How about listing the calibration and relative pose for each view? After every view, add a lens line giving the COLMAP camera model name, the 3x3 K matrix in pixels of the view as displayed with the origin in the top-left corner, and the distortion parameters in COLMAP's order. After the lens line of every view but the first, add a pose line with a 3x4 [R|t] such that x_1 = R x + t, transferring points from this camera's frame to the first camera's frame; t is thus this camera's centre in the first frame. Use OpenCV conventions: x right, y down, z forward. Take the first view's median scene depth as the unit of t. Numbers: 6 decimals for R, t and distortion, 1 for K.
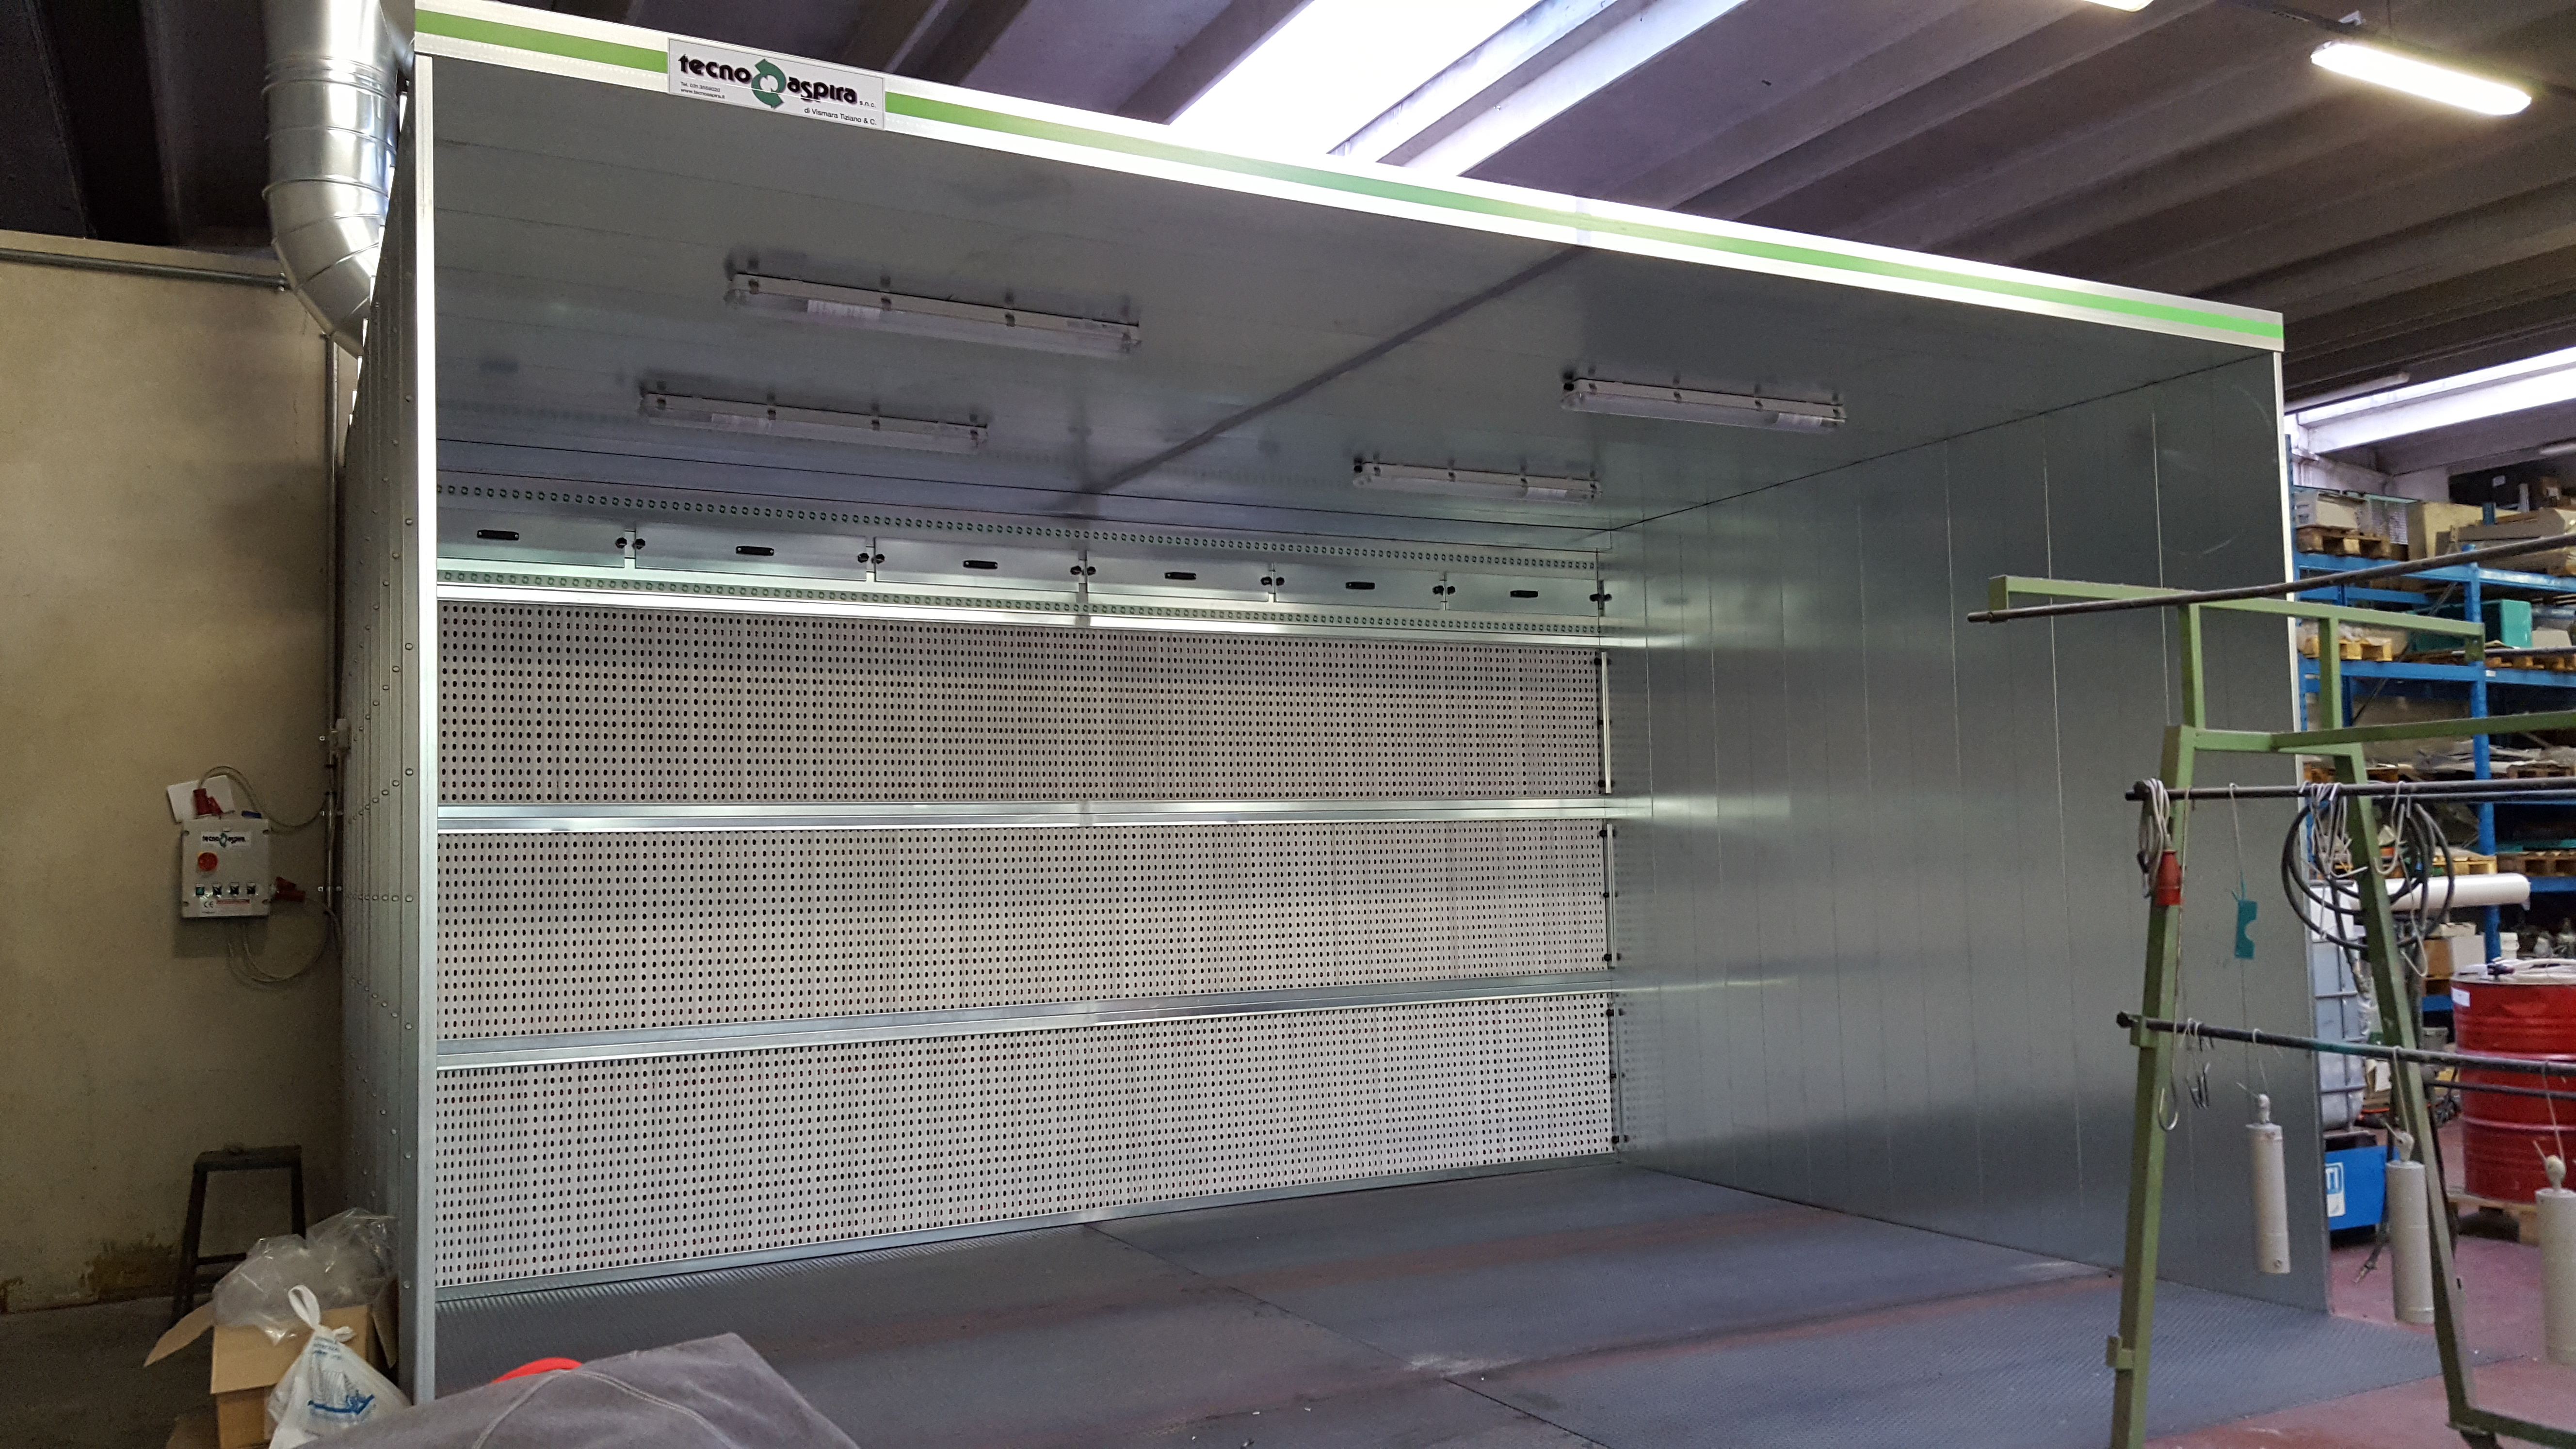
lens RADIAL K [[1775.2, 0, 1222.2], [0, 1775.2, 717.0], [0, 0, 1]] dist [0.165293, -0.305954]
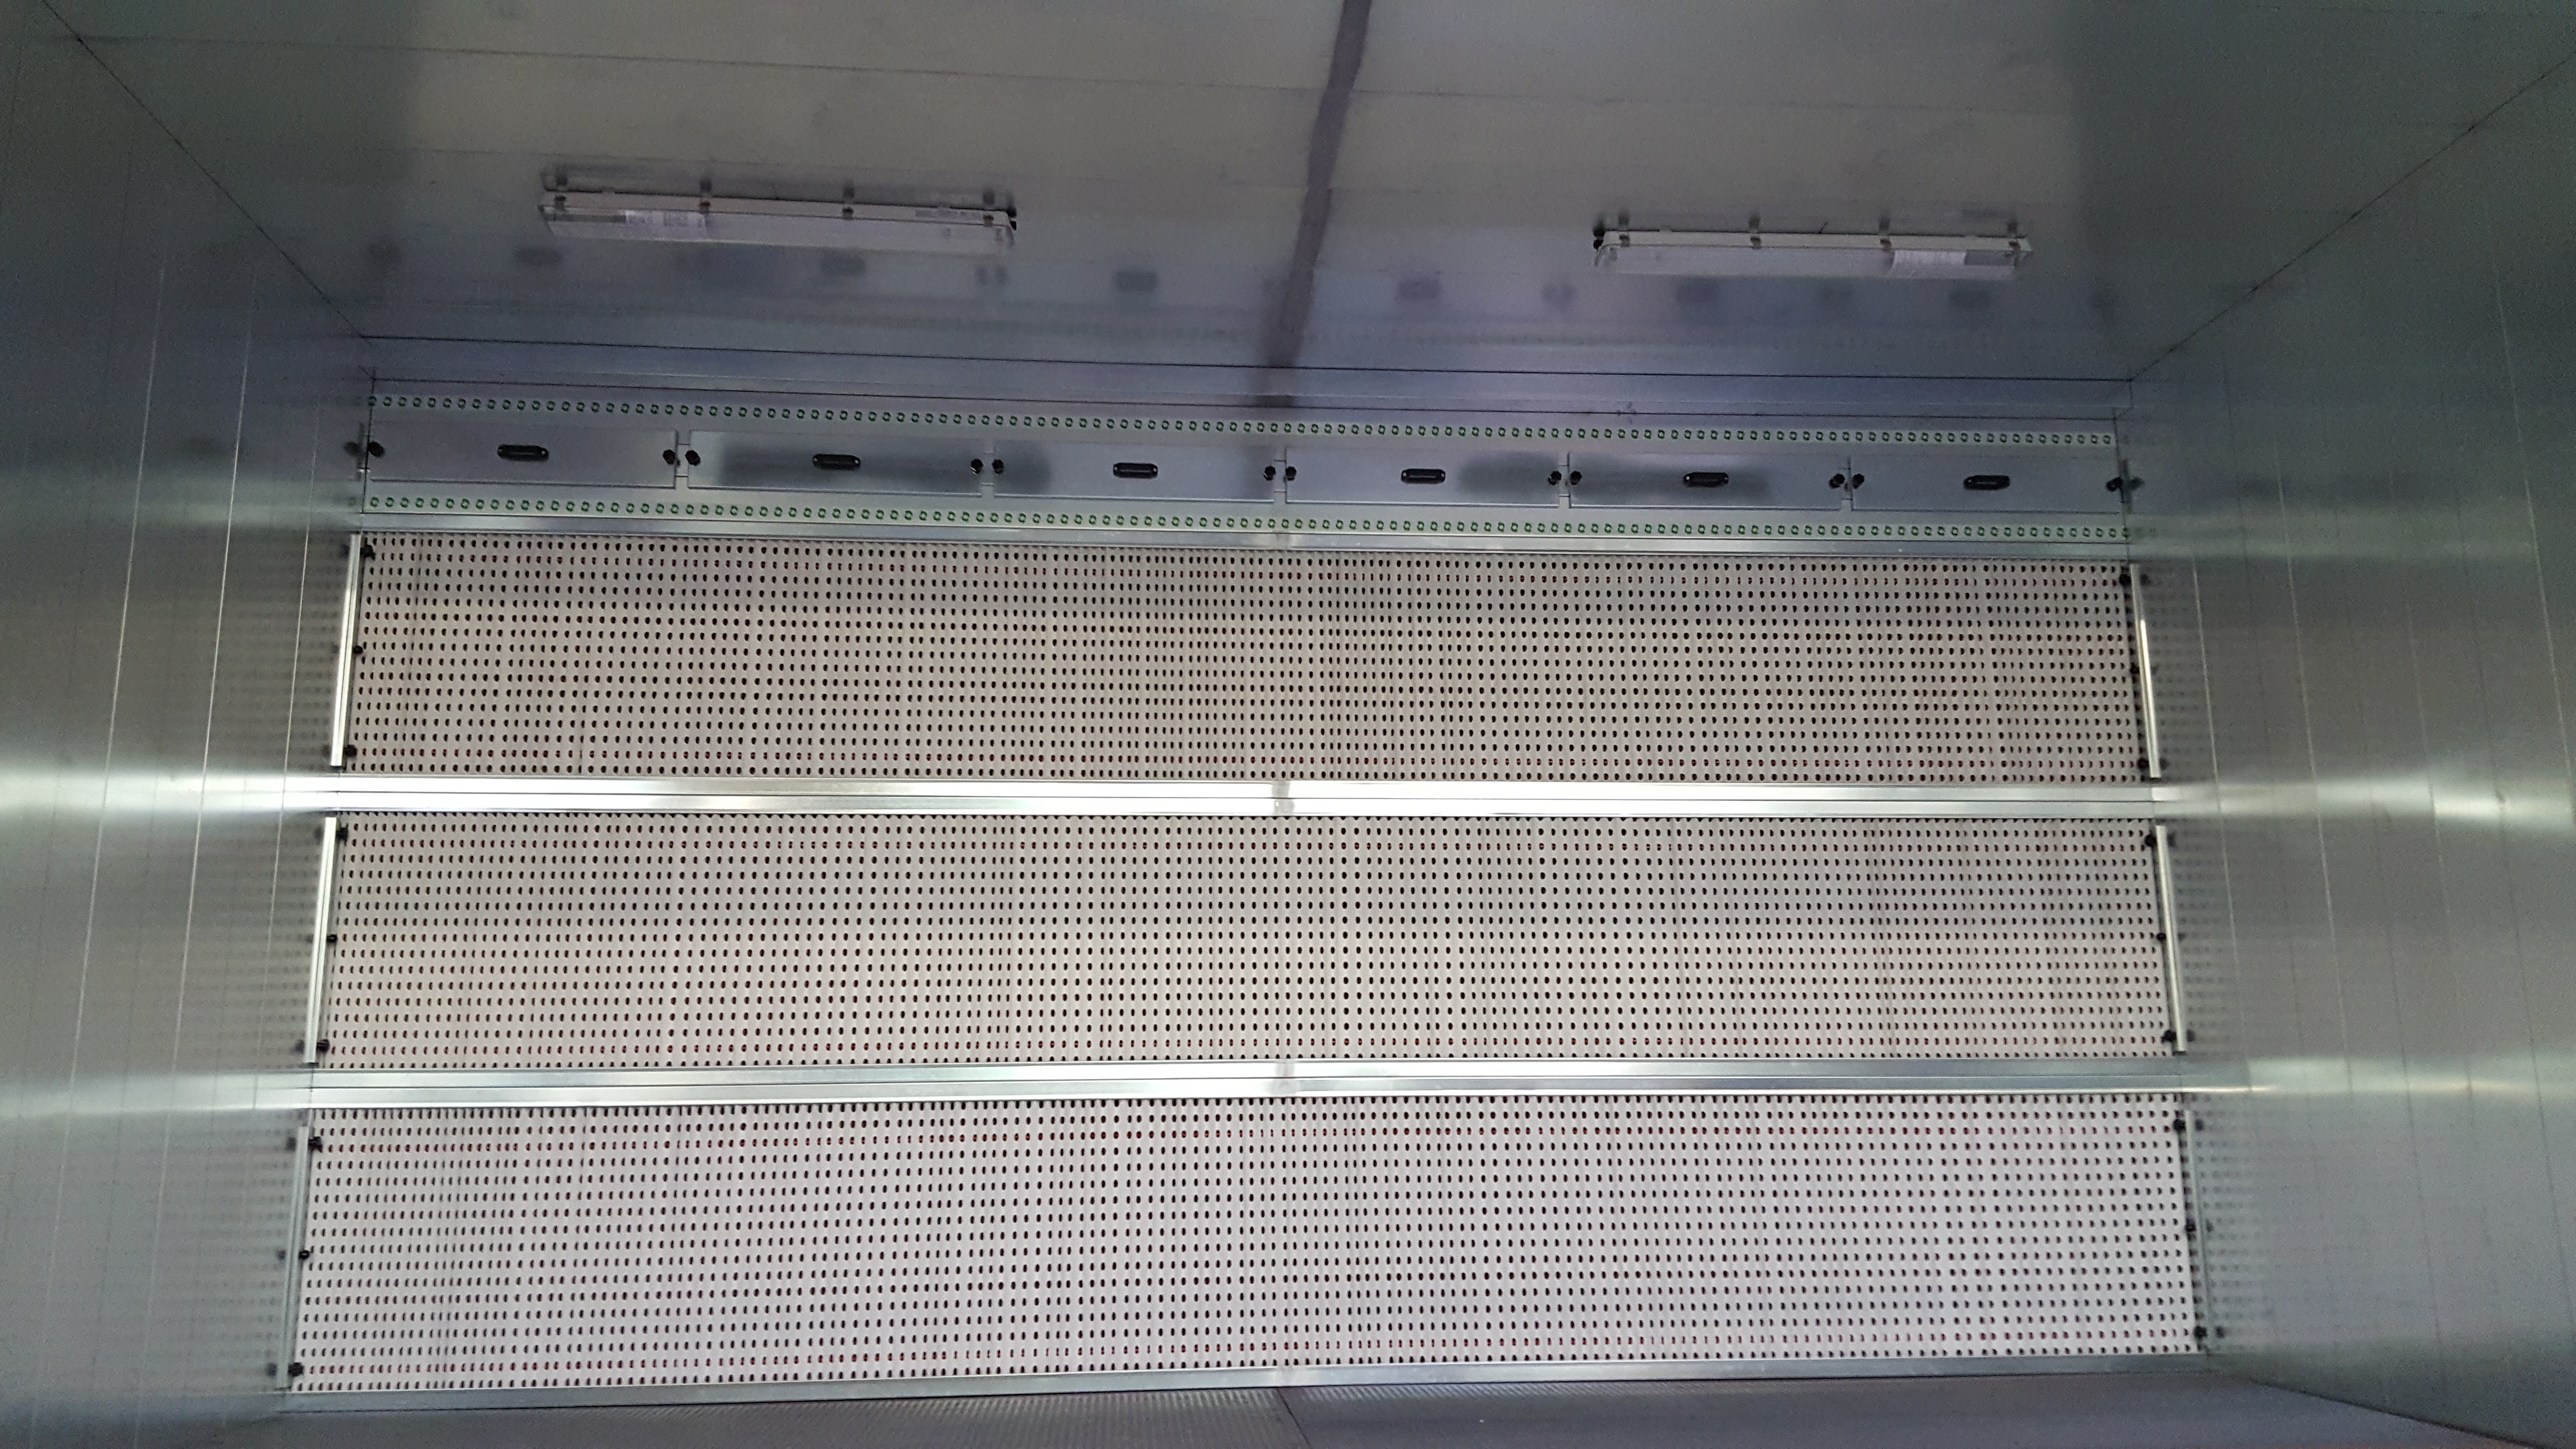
lens RADIAL K [[1753.5, 0, 1299.3], [0, 1753.5, 727.8], [0, 0, 1]] dist [0.171503, -0.293399]
pose [[0.932184, -0.059378, -0.357083, 0.191958], [0.017221, 0.992612, -0.120101, 0.115279], [0.361576, 0.105807, 0.926319, 0.348727]]
